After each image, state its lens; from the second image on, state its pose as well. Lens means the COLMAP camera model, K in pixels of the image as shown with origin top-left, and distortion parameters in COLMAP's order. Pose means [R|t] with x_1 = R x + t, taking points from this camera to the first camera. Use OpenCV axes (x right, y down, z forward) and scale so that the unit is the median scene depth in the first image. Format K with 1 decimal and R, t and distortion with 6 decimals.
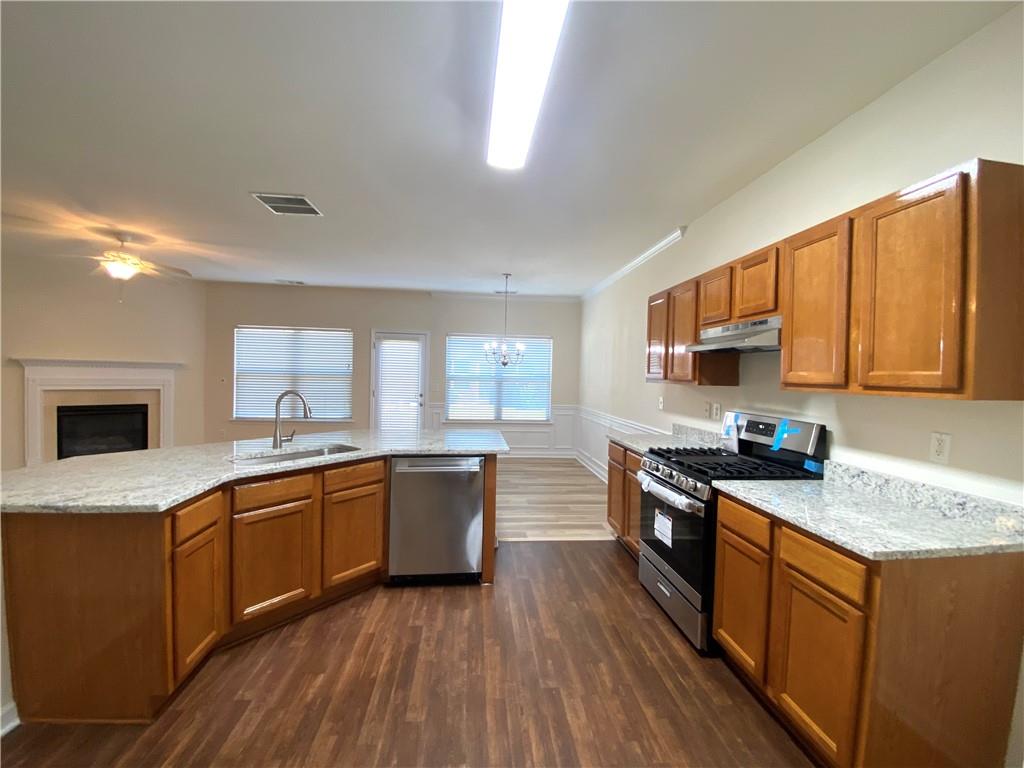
lens RADIAL K [[417.2, 0, 512.0], [0, 417.2, 384.0], [0, 0, 1]] dist [0.049575, -0.034983]
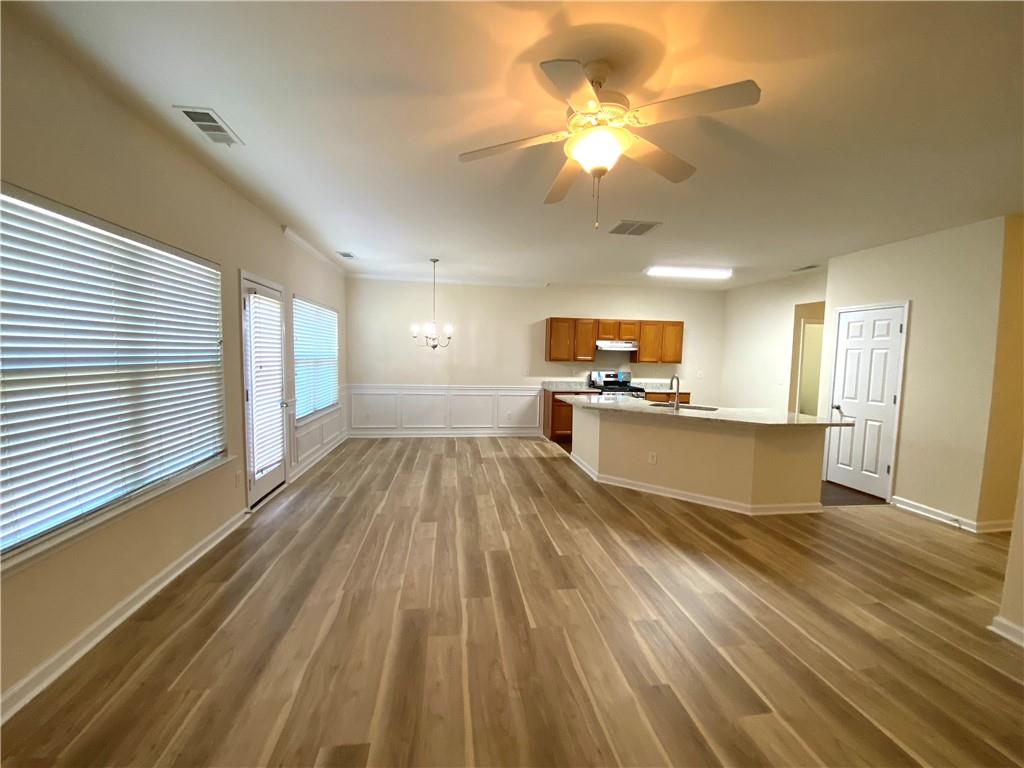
lens RADIAL K [[417.2, 0, 512.0], [0, 417.2, 384.0], [0, 0, 1]] dist [0.049575, -0.034983]
pose [[-0.046380, -0.092162, 0.994663, -0.942130], [-0.000642, 0.995737, 0.092232, -0.044879], [-0.998924, 0.003639, -0.046241, 0.739692]]
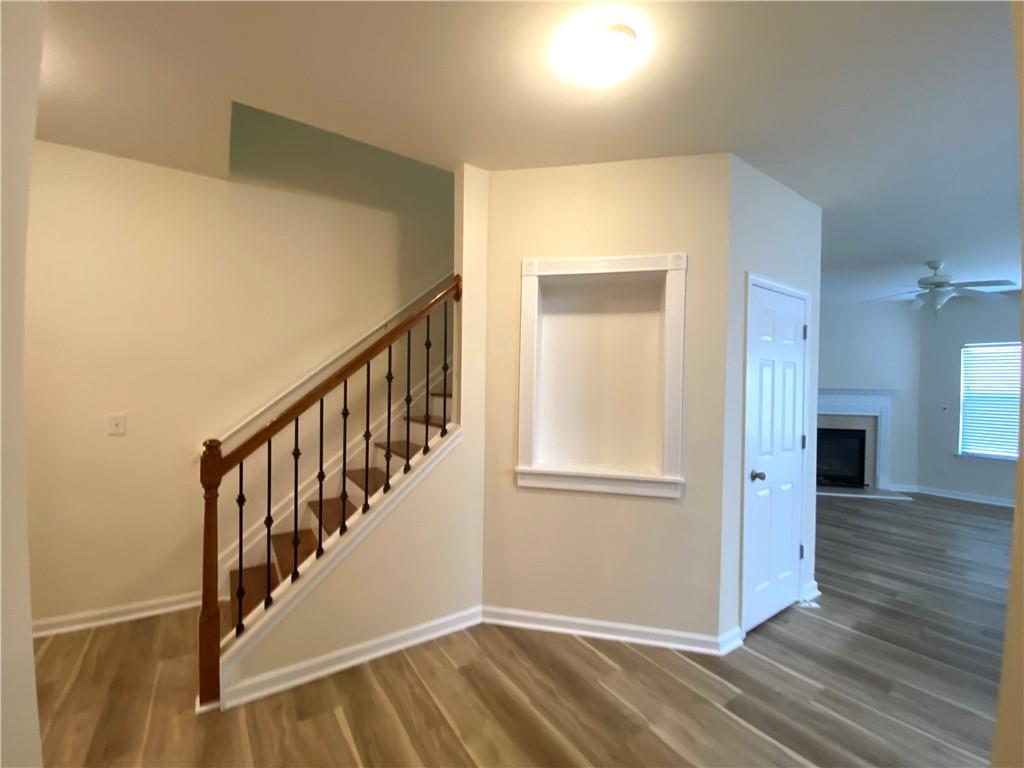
lens RADIAL K [[417.2, 0, 512.0], [0, 417.2, 384.0], [0, 0, 1]] dist [0.049575, -0.034983]
pose [[0.483330, -0.022616, -0.875146, -0.366361], [-0.025559, 0.998876, -0.039930, -0.000888], [0.875065, 0.041667, 0.482209, -0.232621]]
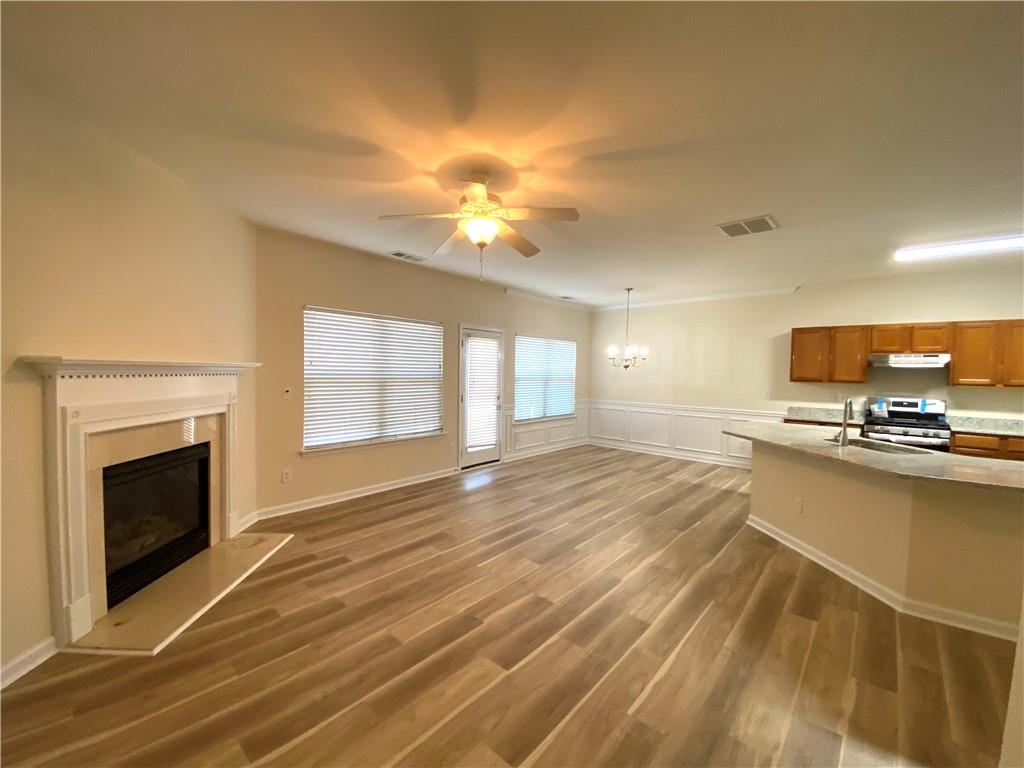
lens RADIAL K [[417.2, 0, 512.0], [0, 417.2, 384.0], [0, 0, 1]] dist [0.049575, -0.034983]
pose [[0.732288, -0.031879, 0.680248, -0.906188], [0.014159, 0.999401, 0.031593, -0.036132], [-0.680848, -0.013504, 0.732300, 0.315695]]
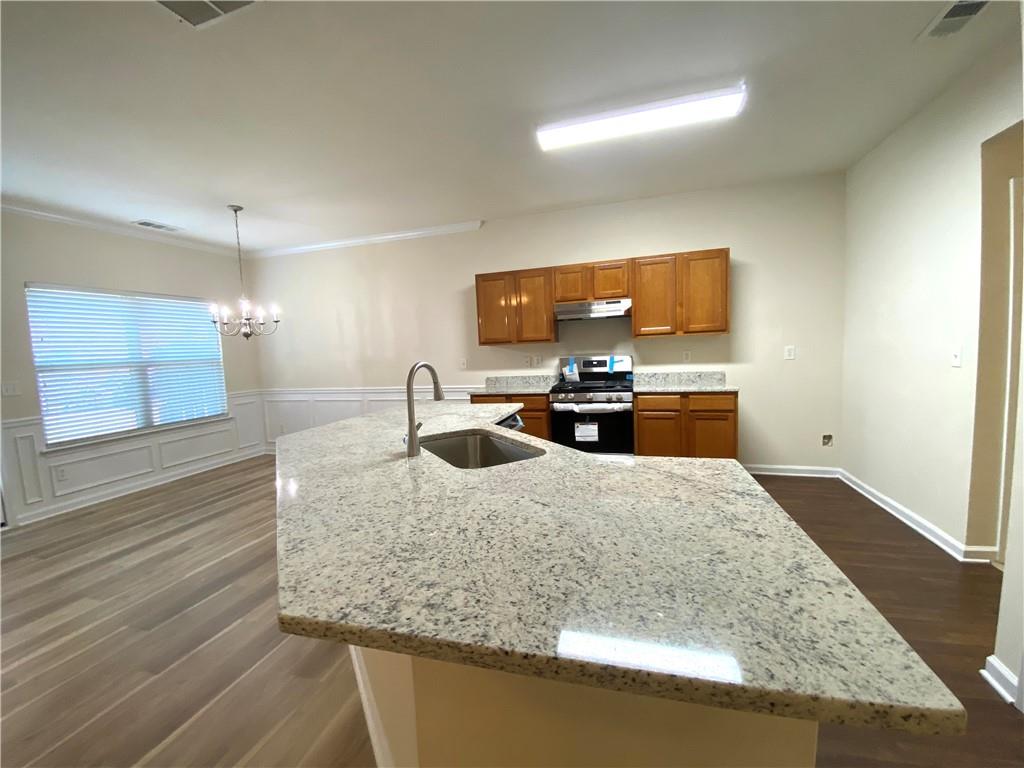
lens RADIAL K [[417.2, 0, 512.0], [0, 417.2, 384.0], [0, 0, 1]] dist [0.049575, -0.034983]
pose [[0.389739, -0.116284, 0.913554, -0.450347], [0.074275, 0.992734, 0.094675, -0.000425], [-0.917925, 0.030956, 0.395544, 0.254897]]
